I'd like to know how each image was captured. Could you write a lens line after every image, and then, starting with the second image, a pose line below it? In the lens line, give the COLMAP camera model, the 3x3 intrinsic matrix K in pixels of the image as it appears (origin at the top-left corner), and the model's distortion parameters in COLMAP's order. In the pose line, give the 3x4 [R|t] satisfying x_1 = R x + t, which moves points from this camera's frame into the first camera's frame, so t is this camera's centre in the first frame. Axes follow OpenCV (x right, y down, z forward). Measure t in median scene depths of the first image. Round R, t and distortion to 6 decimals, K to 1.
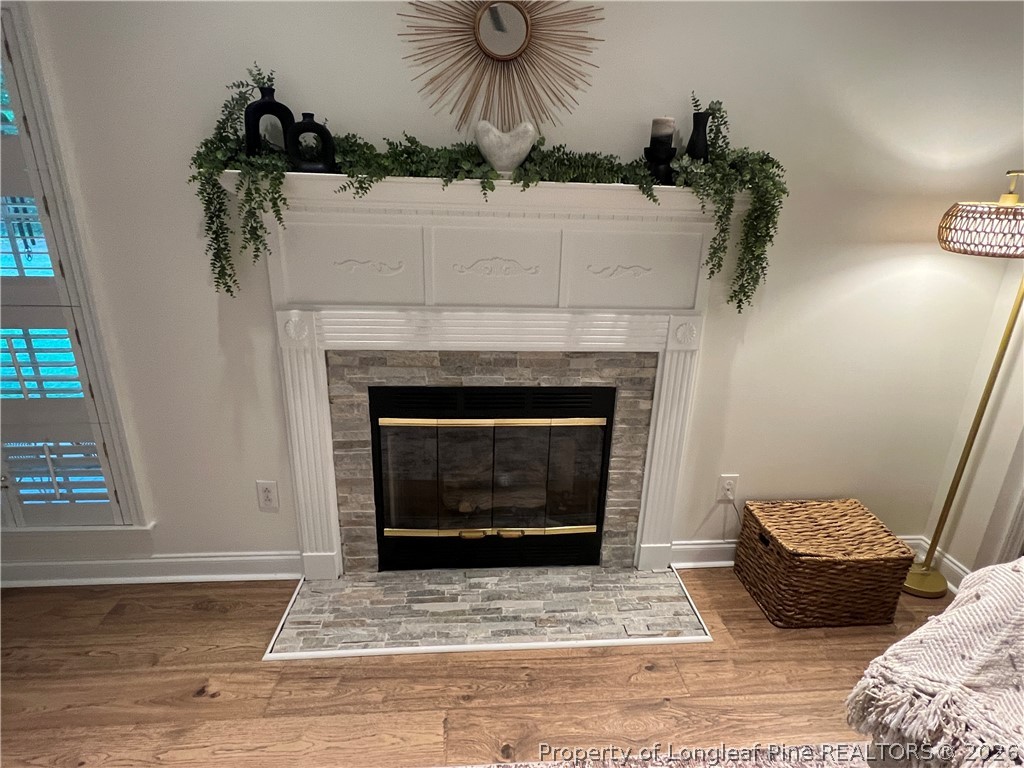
lens RADIAL K [[543.3, 0, 517.3], [0, 543.3, 384.5], [0, 0, 1]] dist [-0.003272, 0.000660]
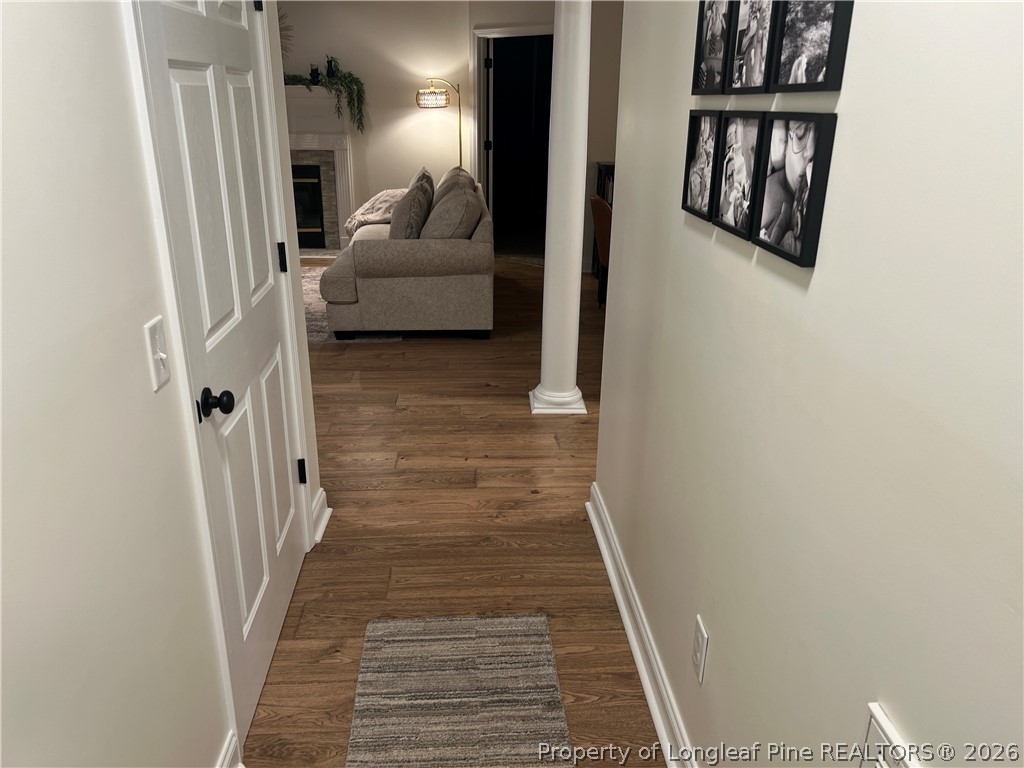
lens RADIAL K [[784.7, 0, 511.3], [0, 784.7, 386.4], [0, 0, 1]] dist [0.030499, -0.004593]
pose [[0.999740, -0.013710, -0.018225, 1.205384], [0.014084, 0.999690, 0.020554, 1.039679], [0.017938, -0.020805, 0.999623, -2.879197]]
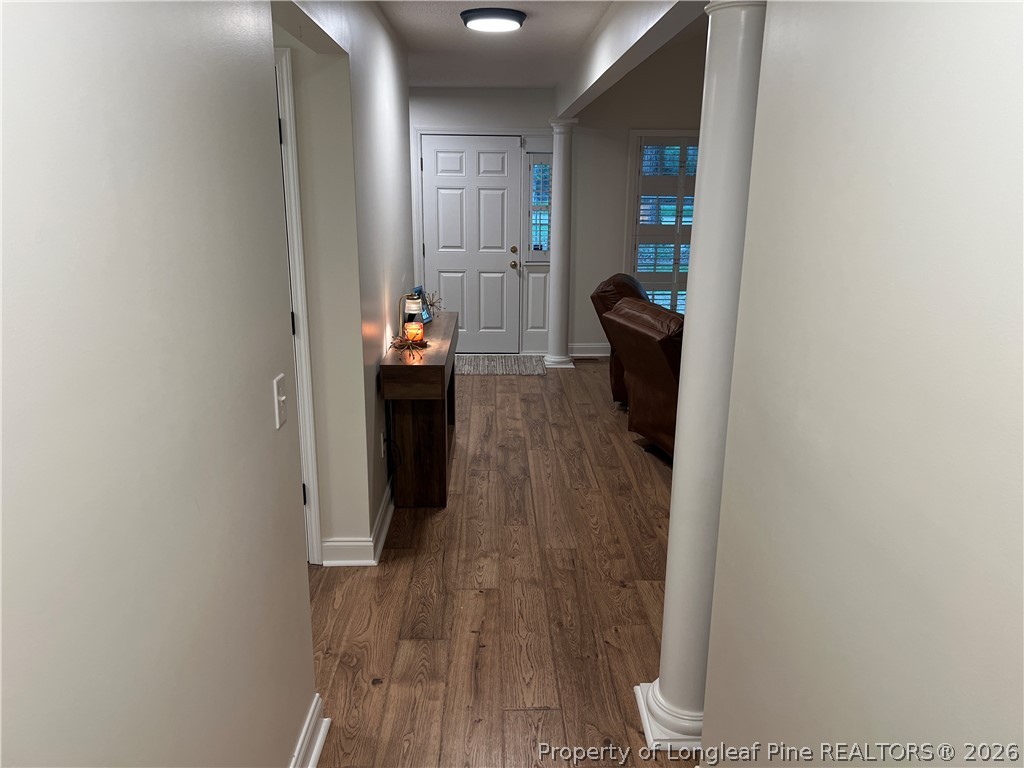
lens RADIAL K [[784.7, 0, 520.7], [0, 784.7, 380.9], [0, 0, 1]] dist [0.030499, -0.004593]
pose [[-0.039453, 0.211768, -0.976523, 2.369285], [-0.336017, 0.917558, 0.212556, 0.485569], [0.941029, 0.336514, 0.034957, -1.253234]]
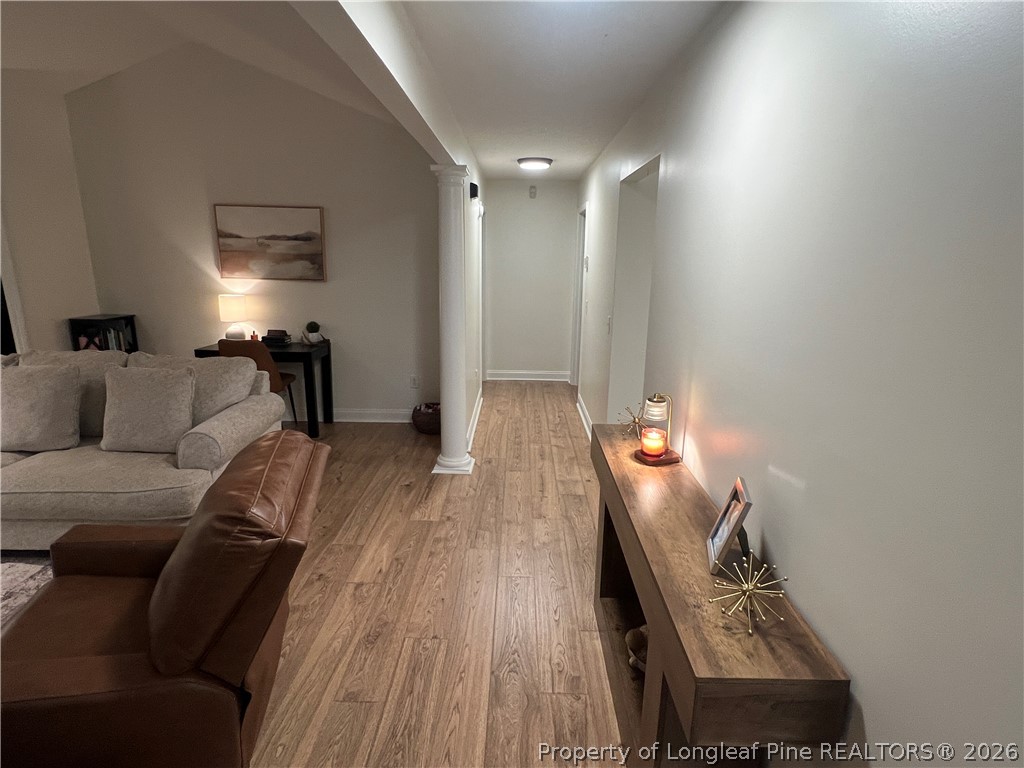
lens RADIAL K [[543.3, 0, 513.3], [0, 543.3, 388.9], [0, 0, 1]] dist [-0.003272, 0.000660]
pose [[0.089927, -0.269451, 0.958806, -0.554336], [0.320199, 0.919417, 0.228351, 0.470640], [-0.943072, 0.286474, 0.168958, -1.430952]]
